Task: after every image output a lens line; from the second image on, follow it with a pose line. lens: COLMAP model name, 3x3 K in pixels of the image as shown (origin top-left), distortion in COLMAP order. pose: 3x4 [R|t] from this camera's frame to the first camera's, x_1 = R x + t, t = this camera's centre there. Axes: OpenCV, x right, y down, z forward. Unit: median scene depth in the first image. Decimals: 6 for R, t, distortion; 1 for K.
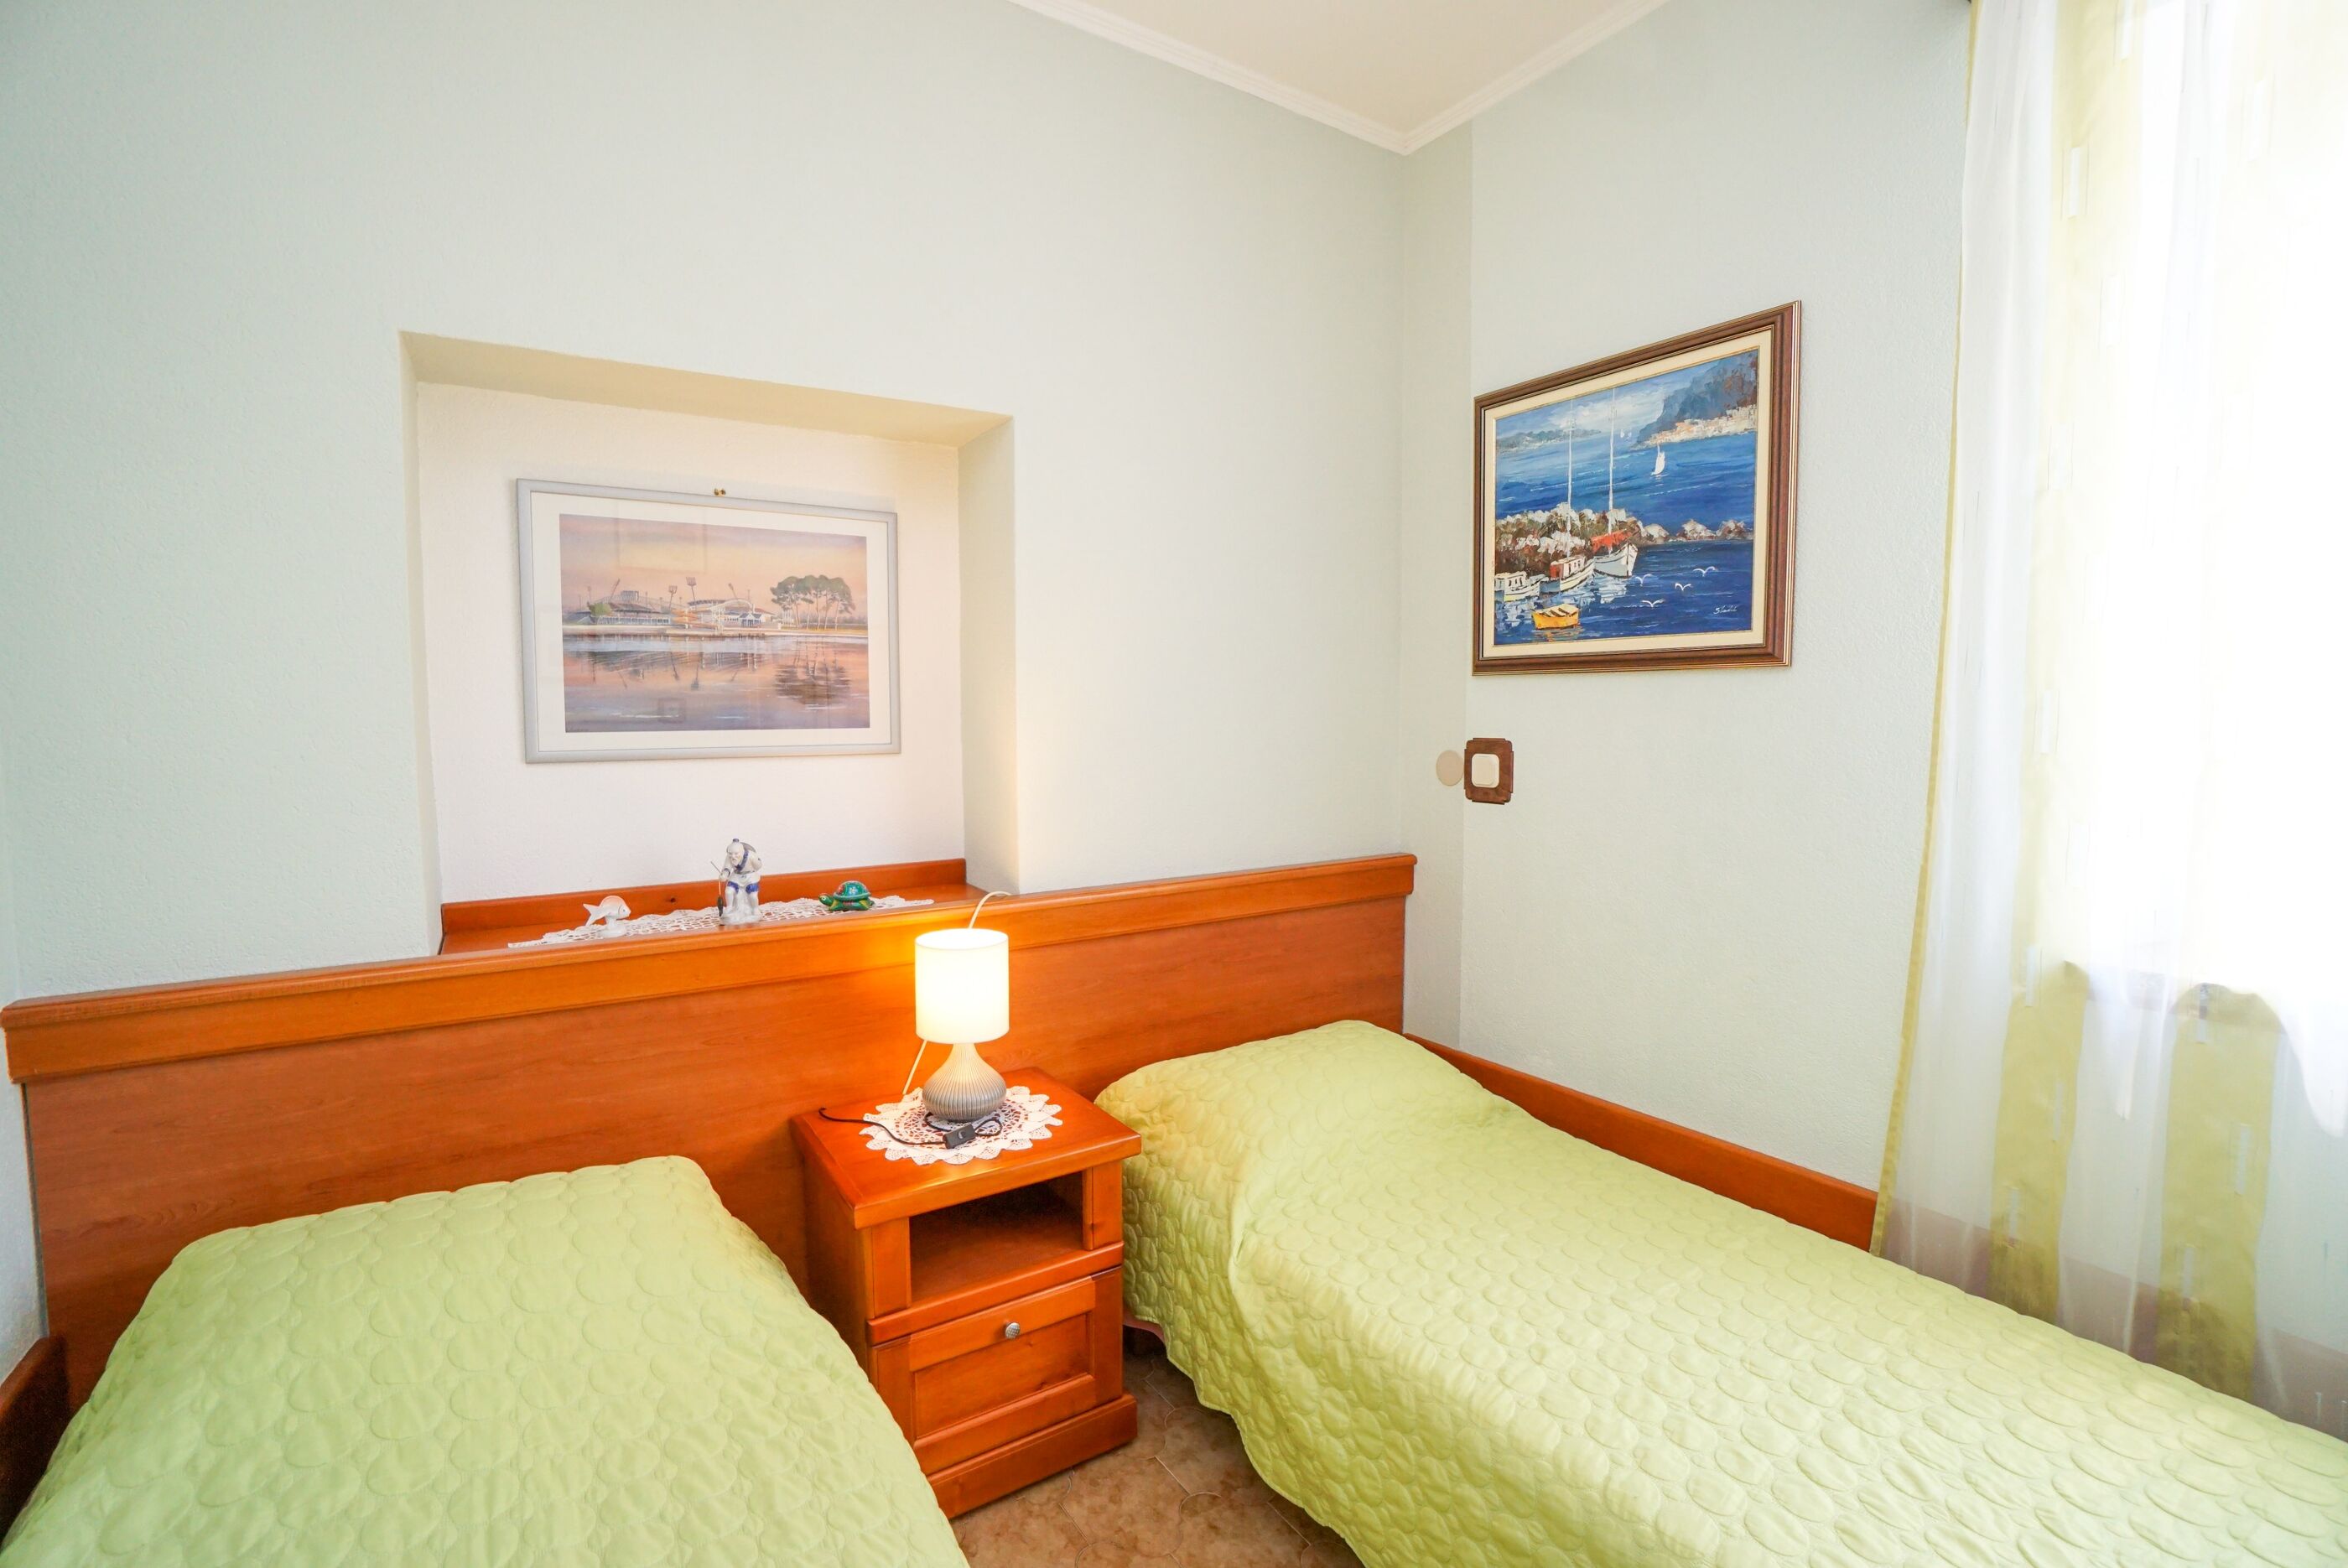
lens RADIAL K [[994.4, 0, 1113.1], [0, 994.4, 774.0], [0, 0, 1]] dist [-0.062856, 0.024118]
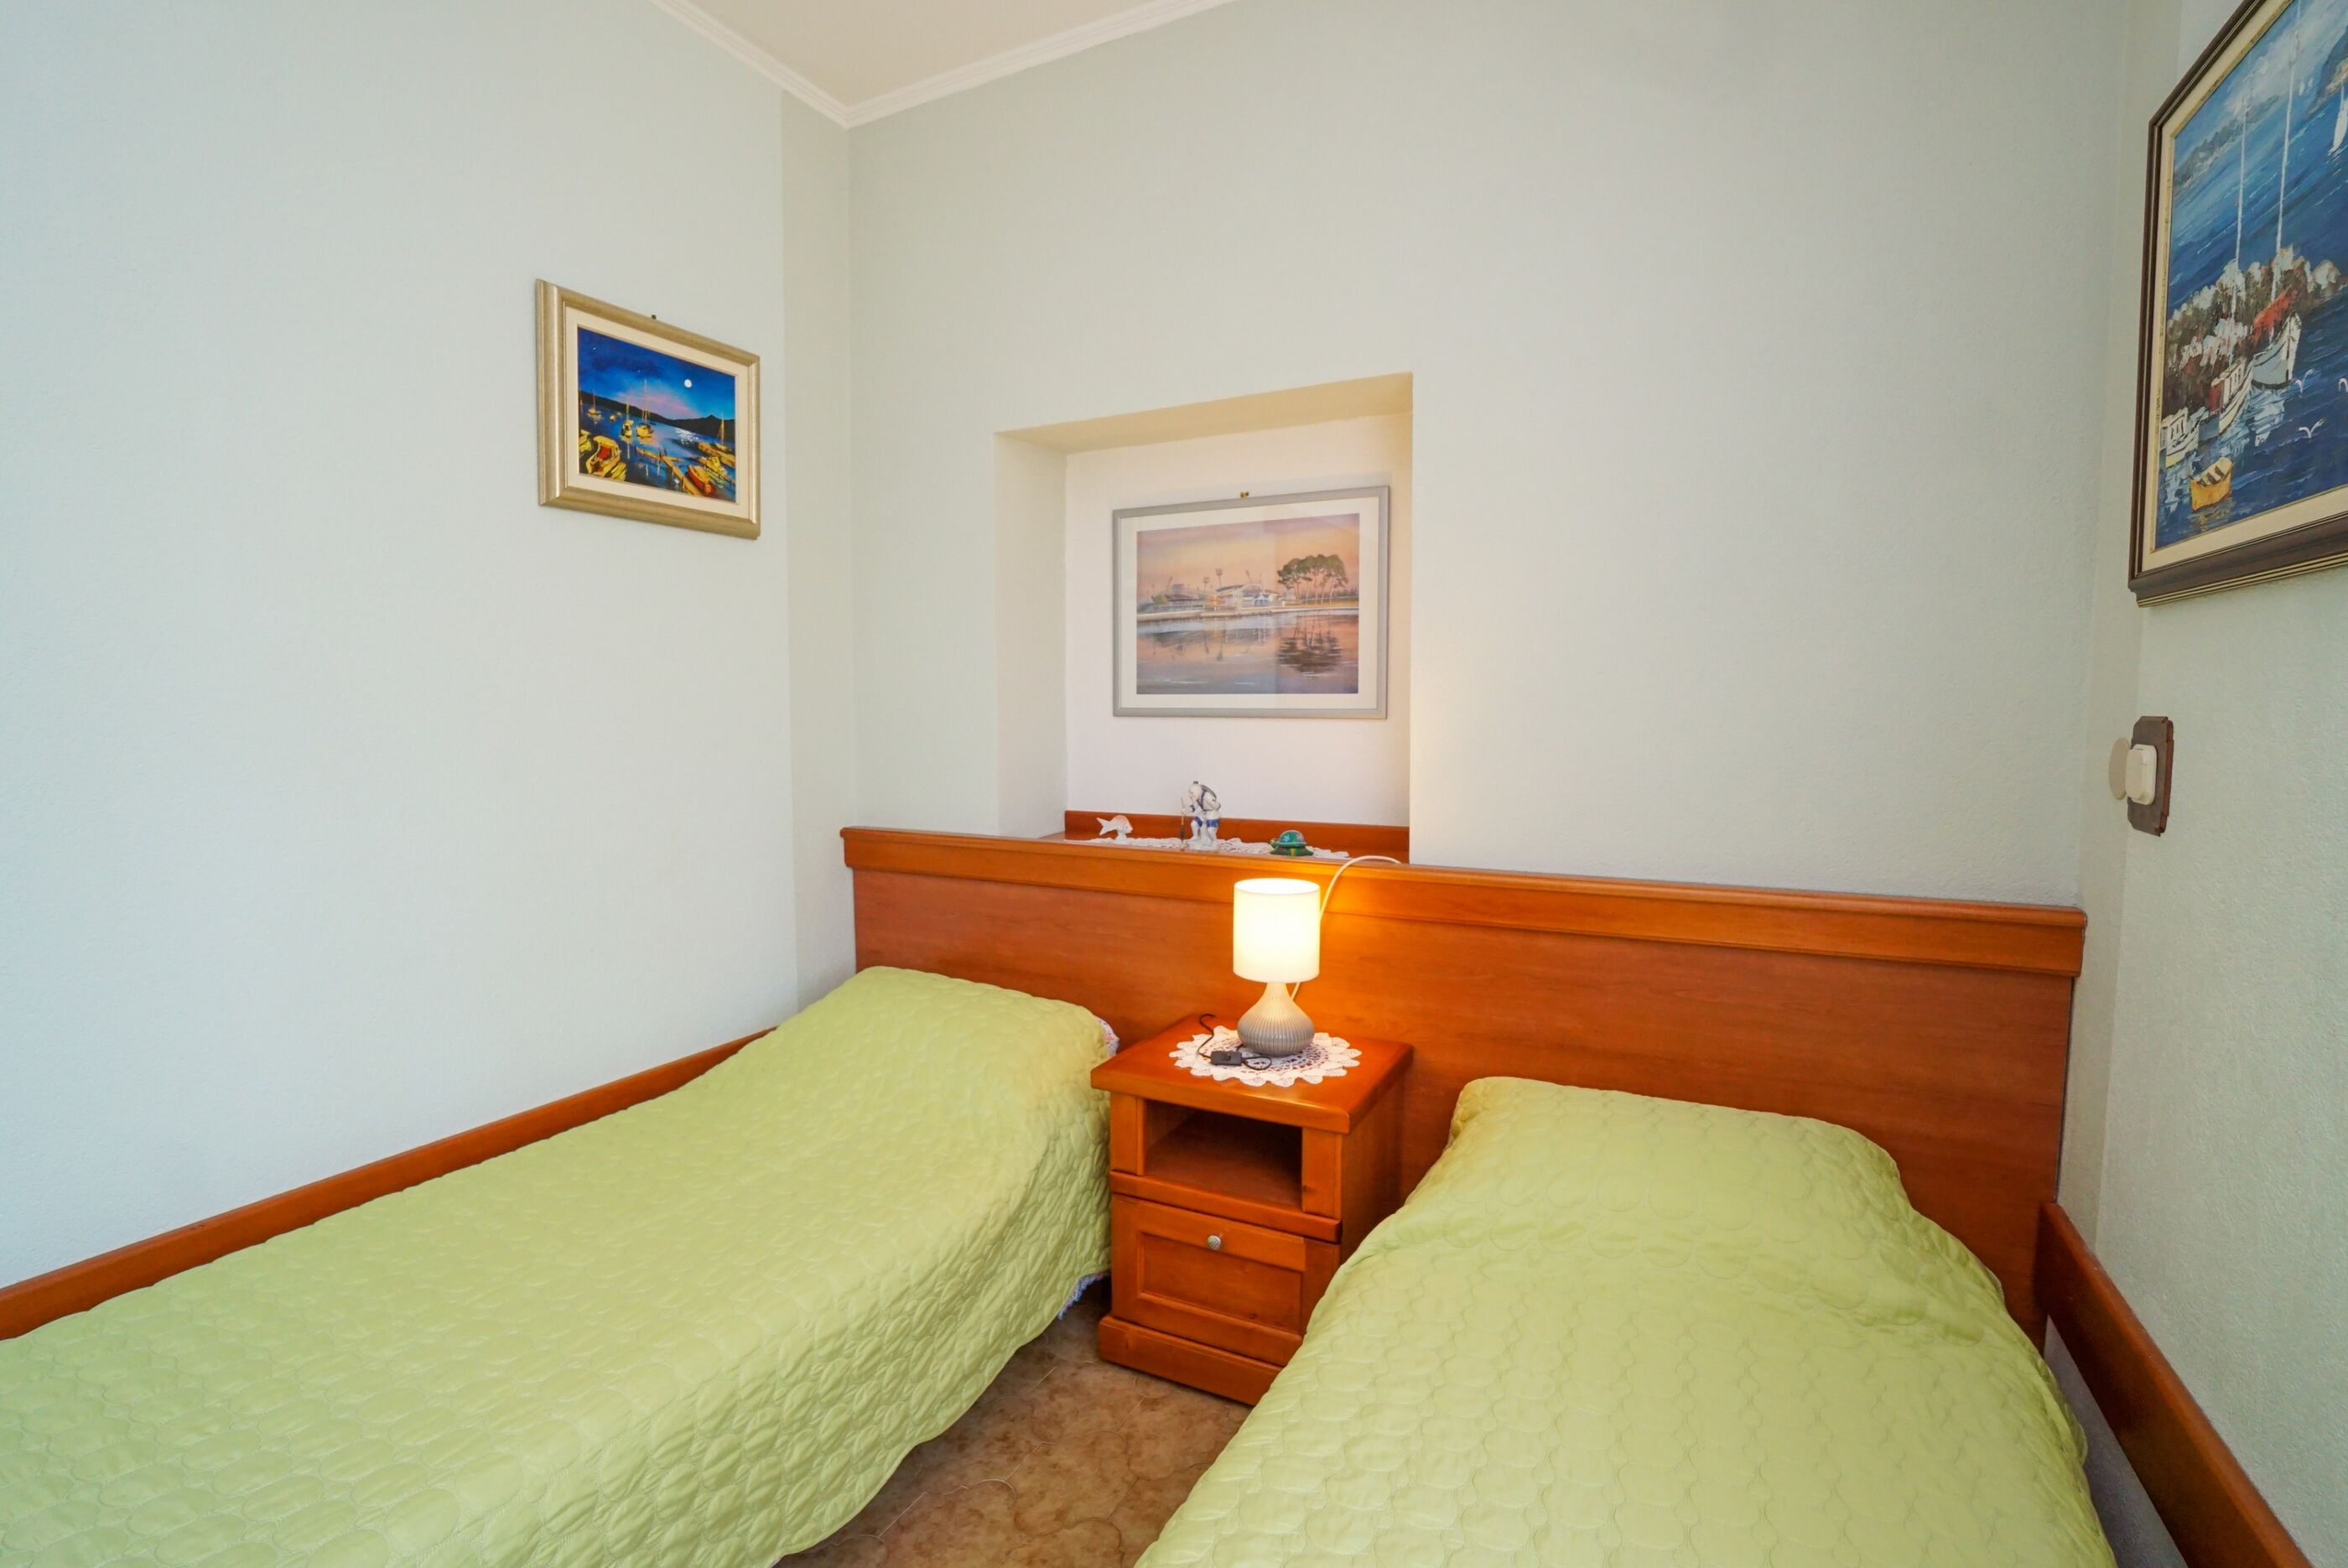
lens RADIAL K [[1017.1, 0, 1179.2], [0, 1017.1, 768.1], [0, 0, 1]] dist [-0.061131, 0.019002]
pose [[0.552192, 0.061958, -0.831411, 0.622026], [-0.056040, 0.997738, 0.037133, 0.003618], [0.831831, 0.026088, 0.554415, 0.269591]]
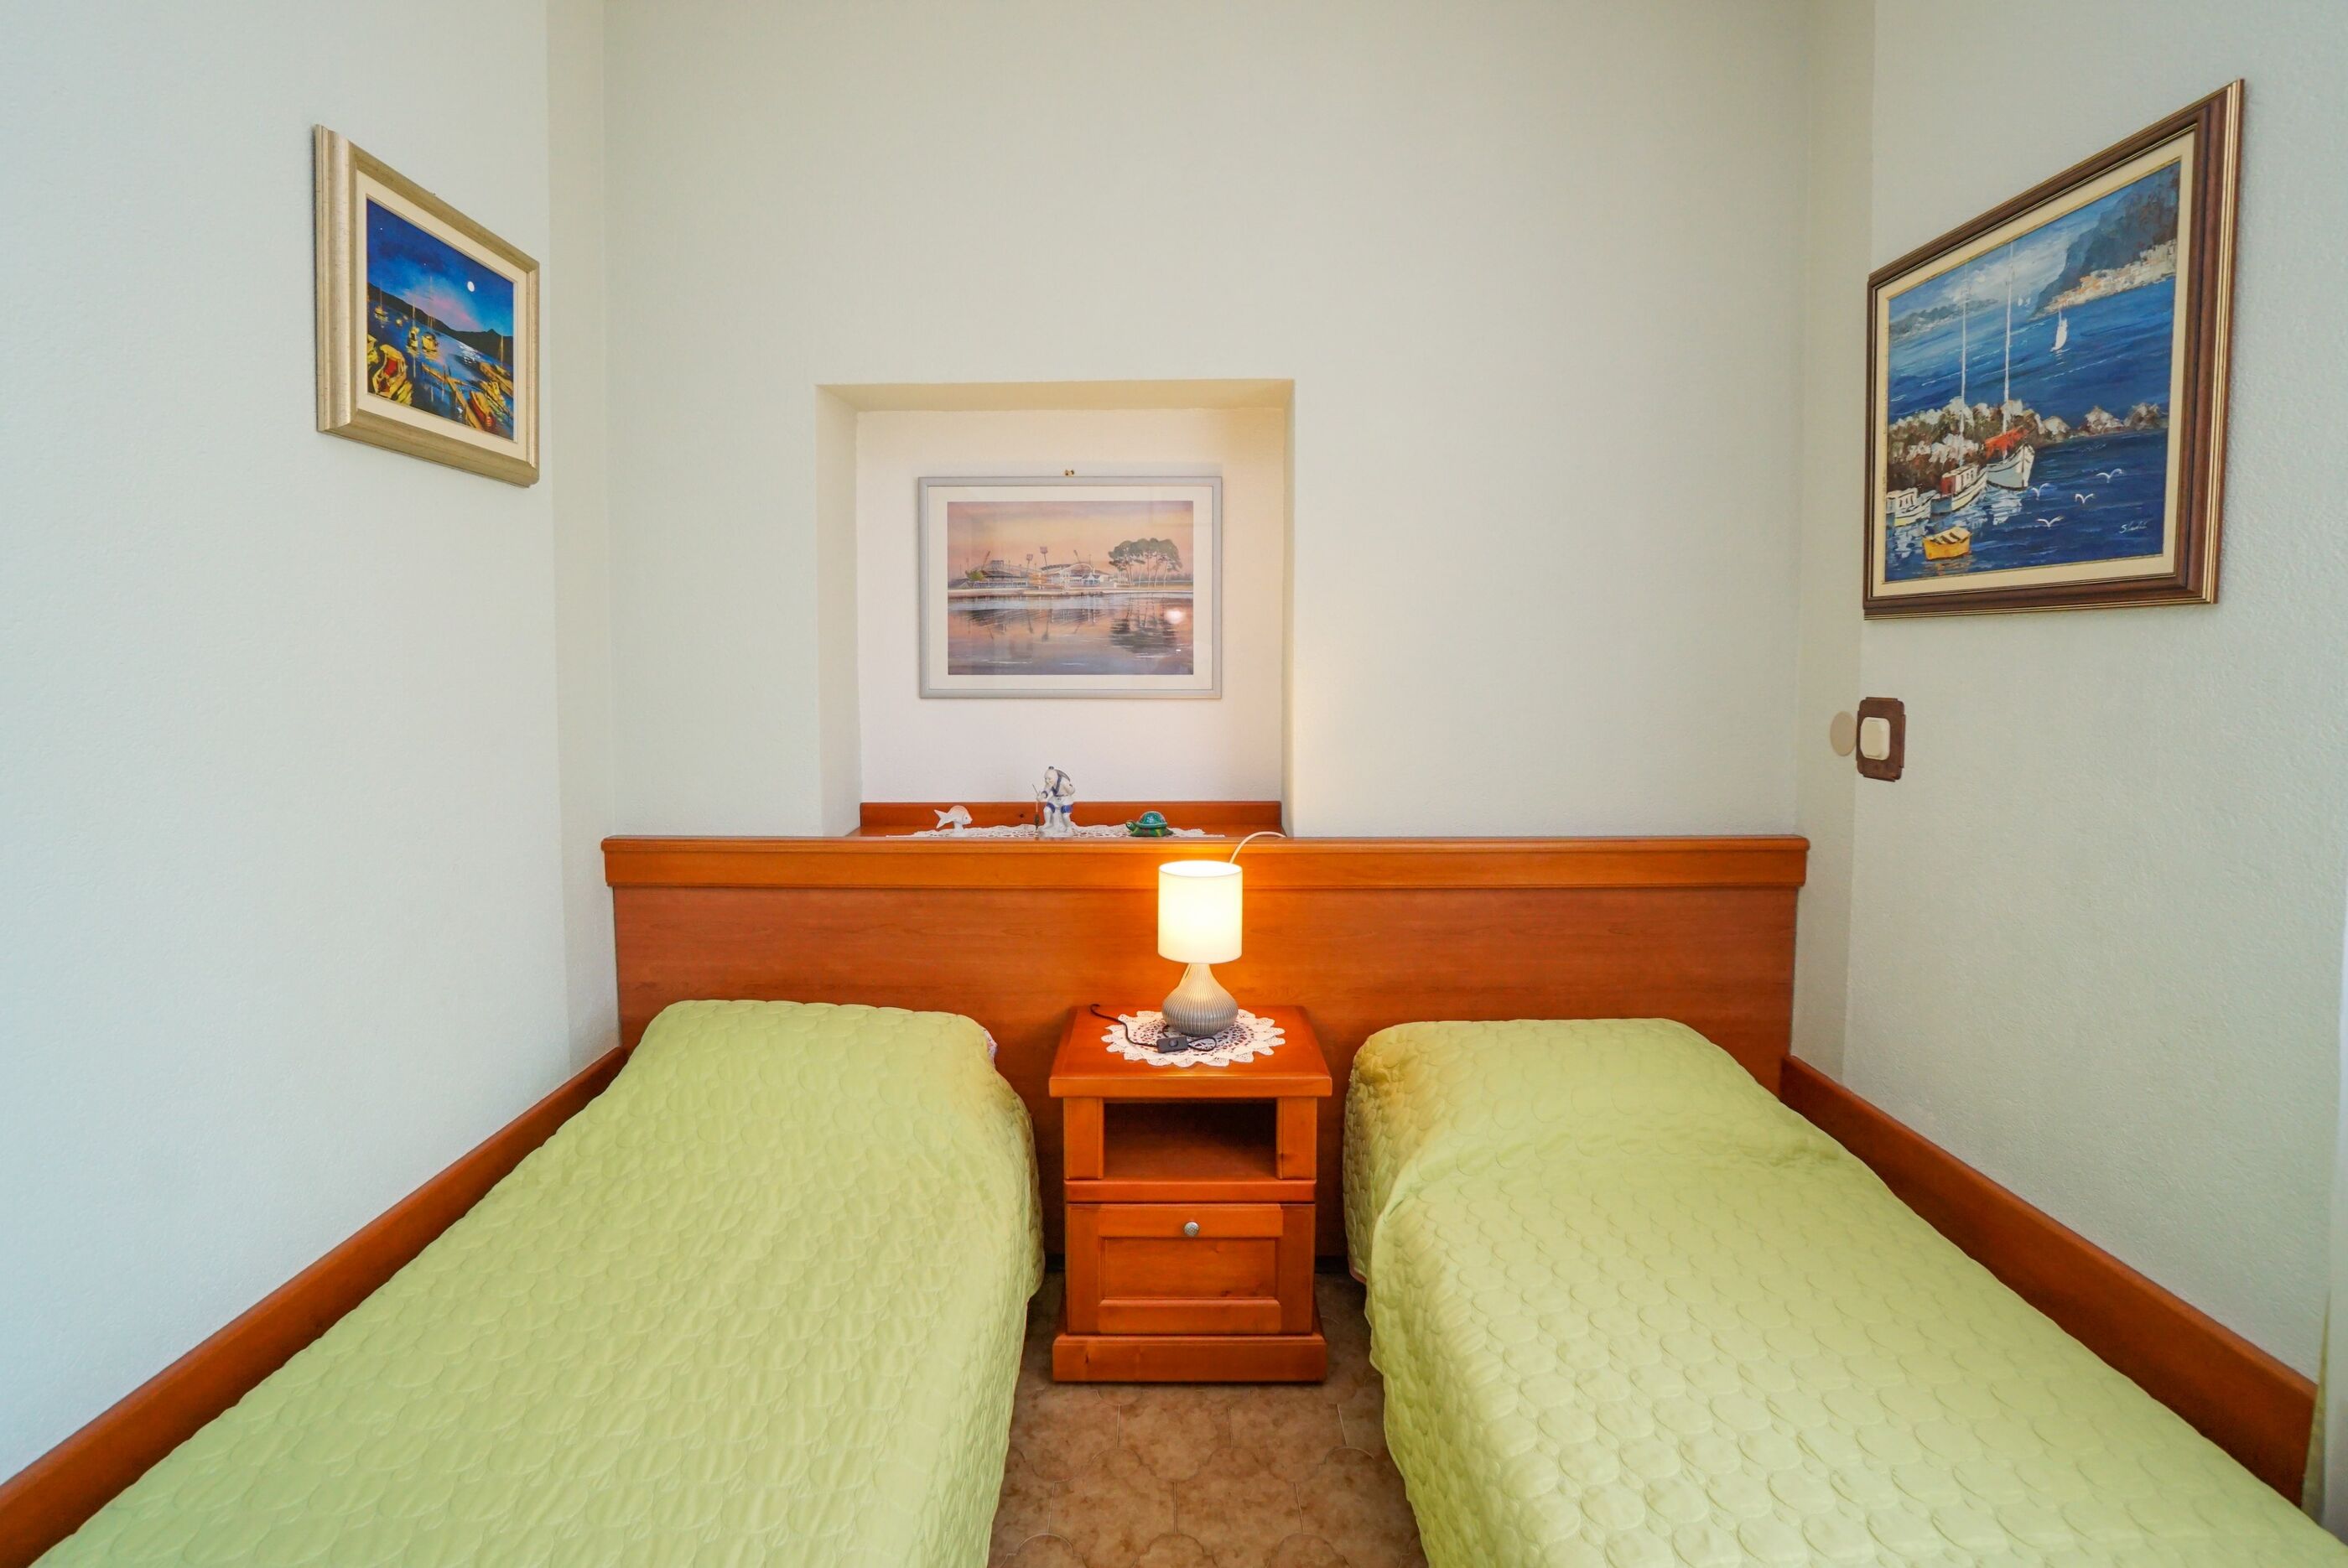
lens RADIAL K [[1047.3, 0, 1146.8], [0, 1047.3, 713.6], [0, 0, 1]] dist [-0.056651, 0.012714]
pose [[0.853217, 0.031812, -0.520585, 0.352198], [-0.037244, 0.999306, 0.000025, -0.001981], [0.520224, 0.019367, 0.853810, -0.016674]]
